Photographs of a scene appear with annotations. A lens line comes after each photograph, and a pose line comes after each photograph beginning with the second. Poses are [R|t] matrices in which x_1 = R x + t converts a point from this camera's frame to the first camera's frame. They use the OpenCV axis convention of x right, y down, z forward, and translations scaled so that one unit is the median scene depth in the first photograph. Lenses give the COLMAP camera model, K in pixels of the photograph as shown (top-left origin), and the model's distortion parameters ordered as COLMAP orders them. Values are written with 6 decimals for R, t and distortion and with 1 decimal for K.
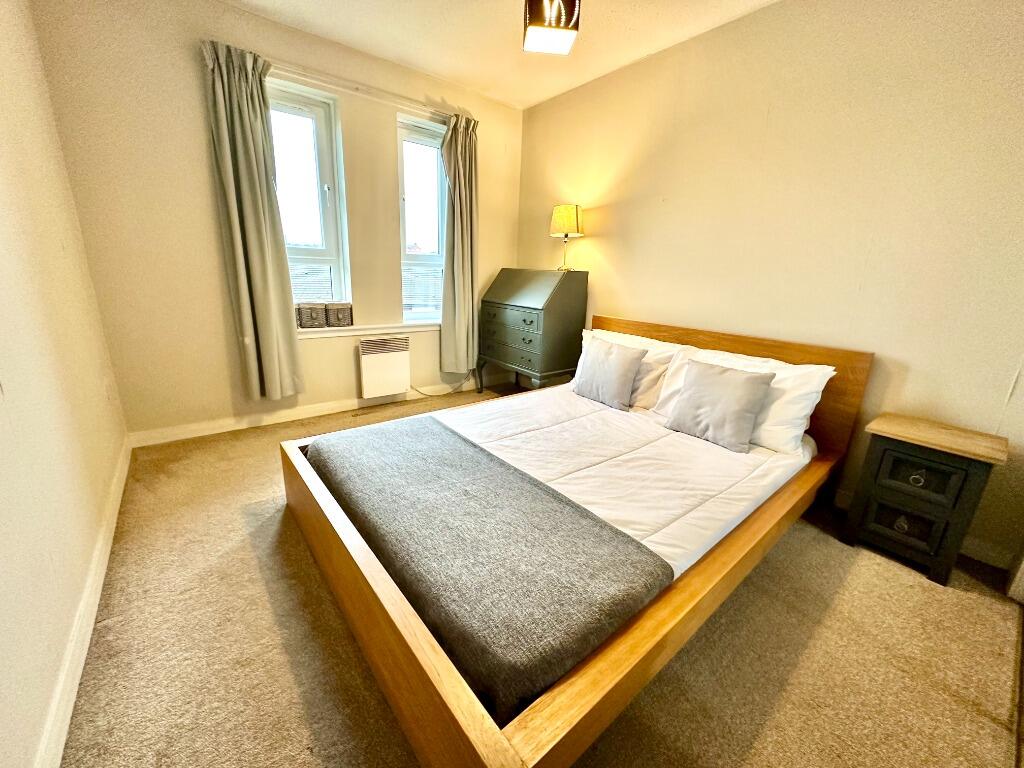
lens RADIAL K [[409.4, 0, 510.4], [0, 409.4, 383.9], [0, 0, 1]] dist [0.000934, 0.000014]
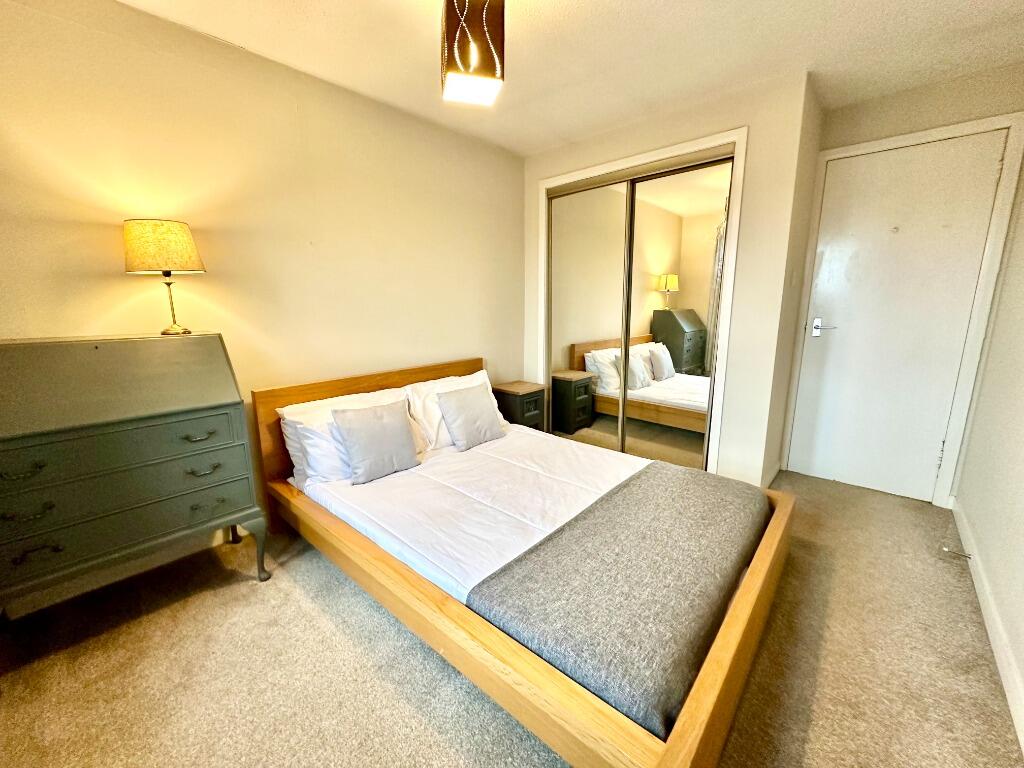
lens RADIAL K [[409.4, 0, 509.0], [0, 409.4, 381.8], [0, 0, 1]] dist [0.000934, 0.000014]
pose [[-0.164888, -0.229591, 0.959218, -0.770069], [0.262540, 0.927227, 0.267064, -0.379519], [-0.950728, 0.295869, -0.092612, 0.983697]]
